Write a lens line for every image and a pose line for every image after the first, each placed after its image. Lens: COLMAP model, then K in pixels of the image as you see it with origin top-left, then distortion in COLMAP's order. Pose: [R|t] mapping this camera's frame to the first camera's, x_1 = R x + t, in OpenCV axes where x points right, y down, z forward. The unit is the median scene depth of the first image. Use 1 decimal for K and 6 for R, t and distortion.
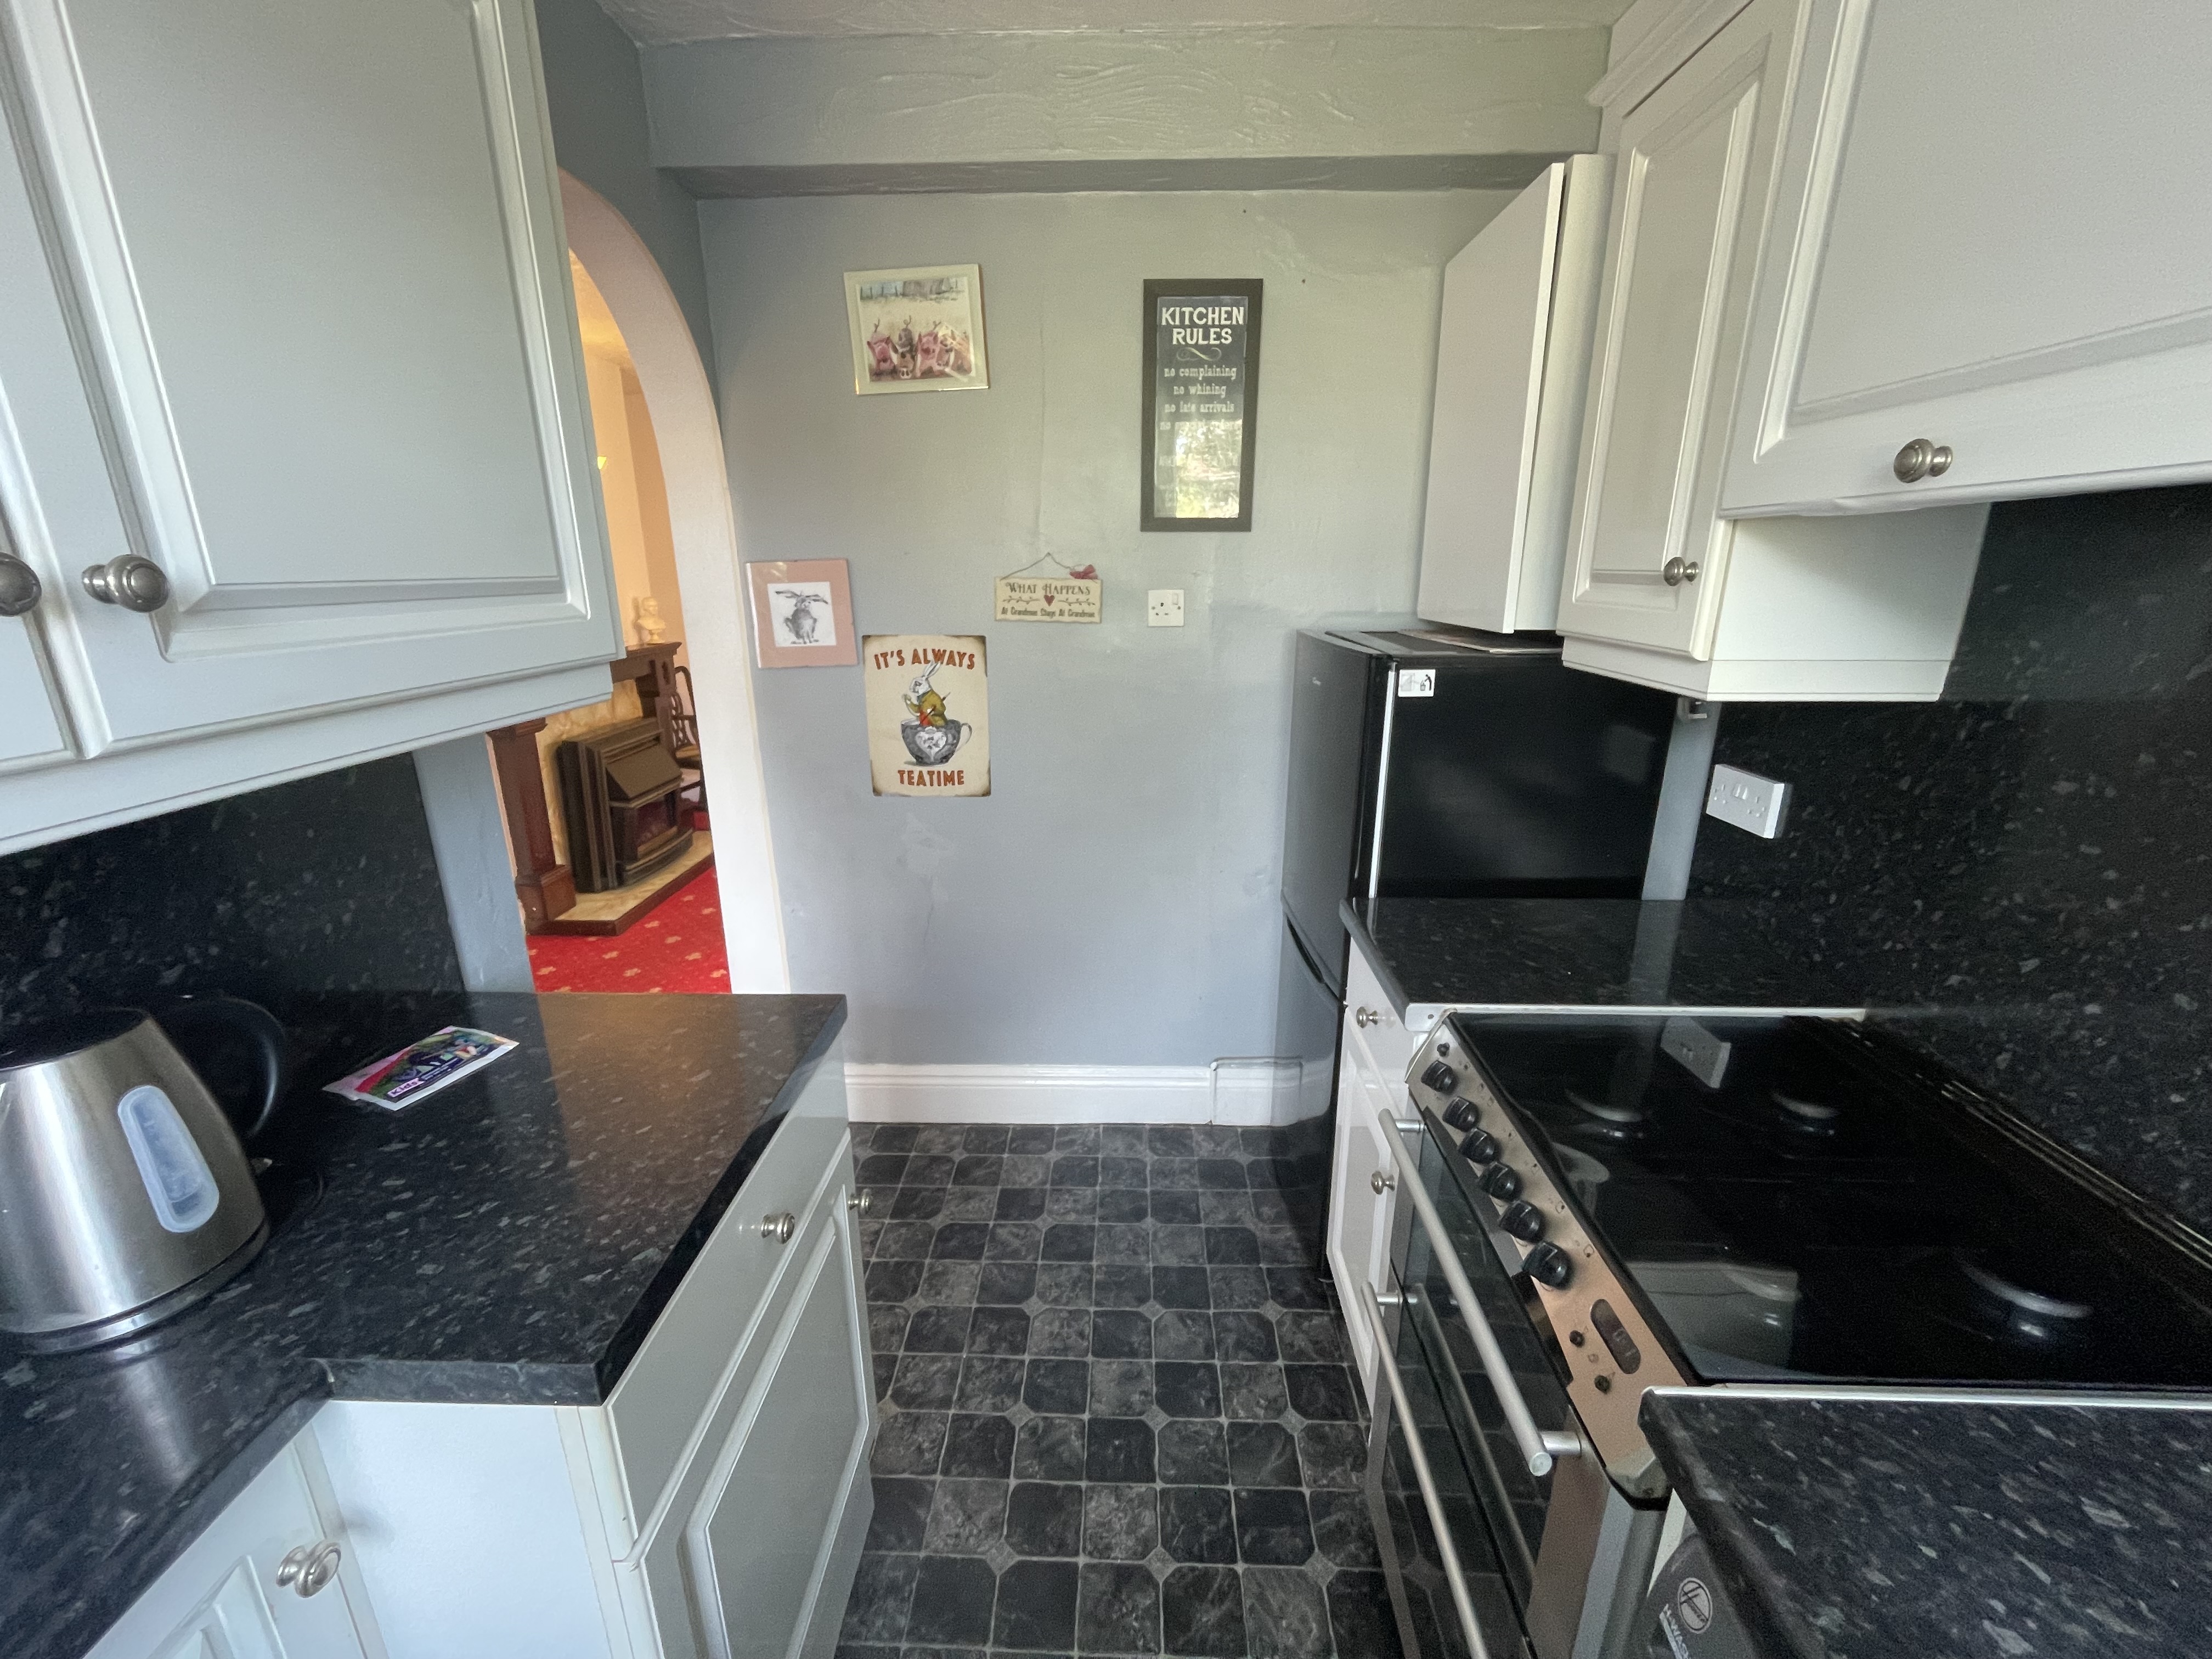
lens RADIAL K [[903.2, 0, 1117.0], [0, 903.2, 824.4], [0, 0, 1]] dist [-0.002690, 0.000042]
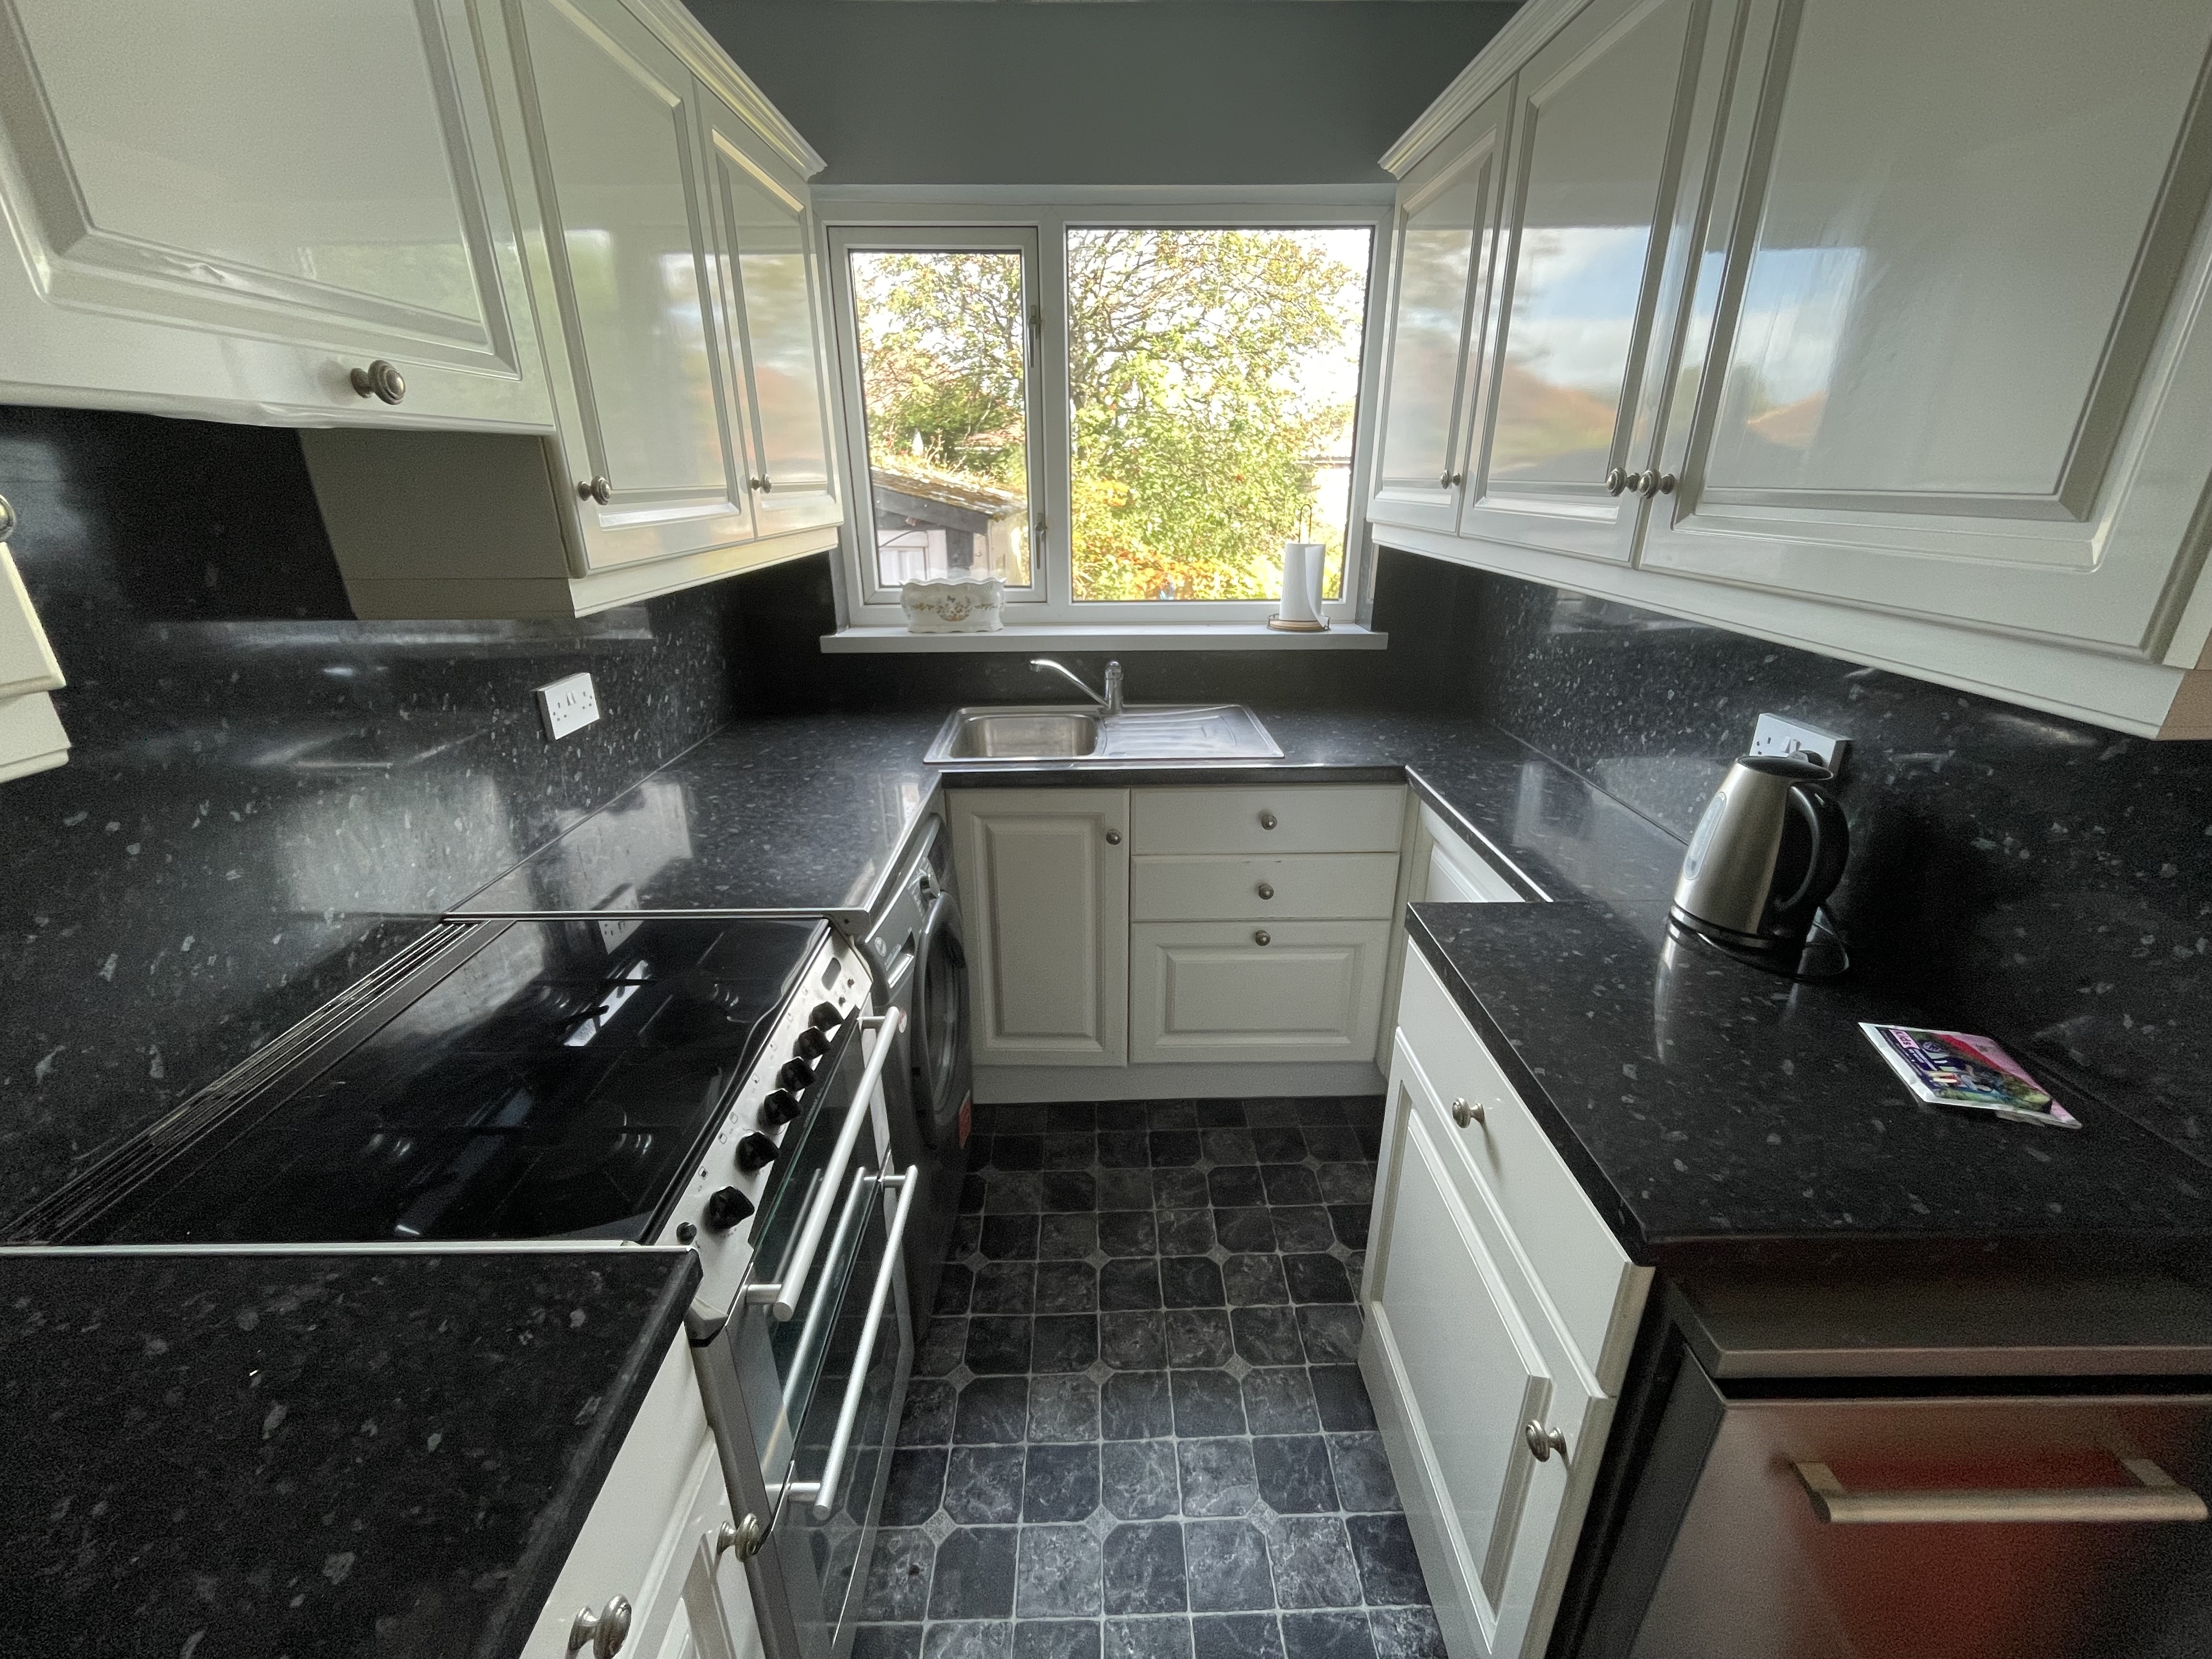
lens RADIAL K [[903.2, 0, 1110.8], [0, 903.2, 842.0], [0, 0, 1]] dist [-0.002690, 0.000042]
pose [[-0.997721, 0.038153, -0.055660, 0.092843], [-0.003935, 0.790528, 0.612414, -0.518728], [0.067366, 0.611237, -0.788576, 1.819452]]
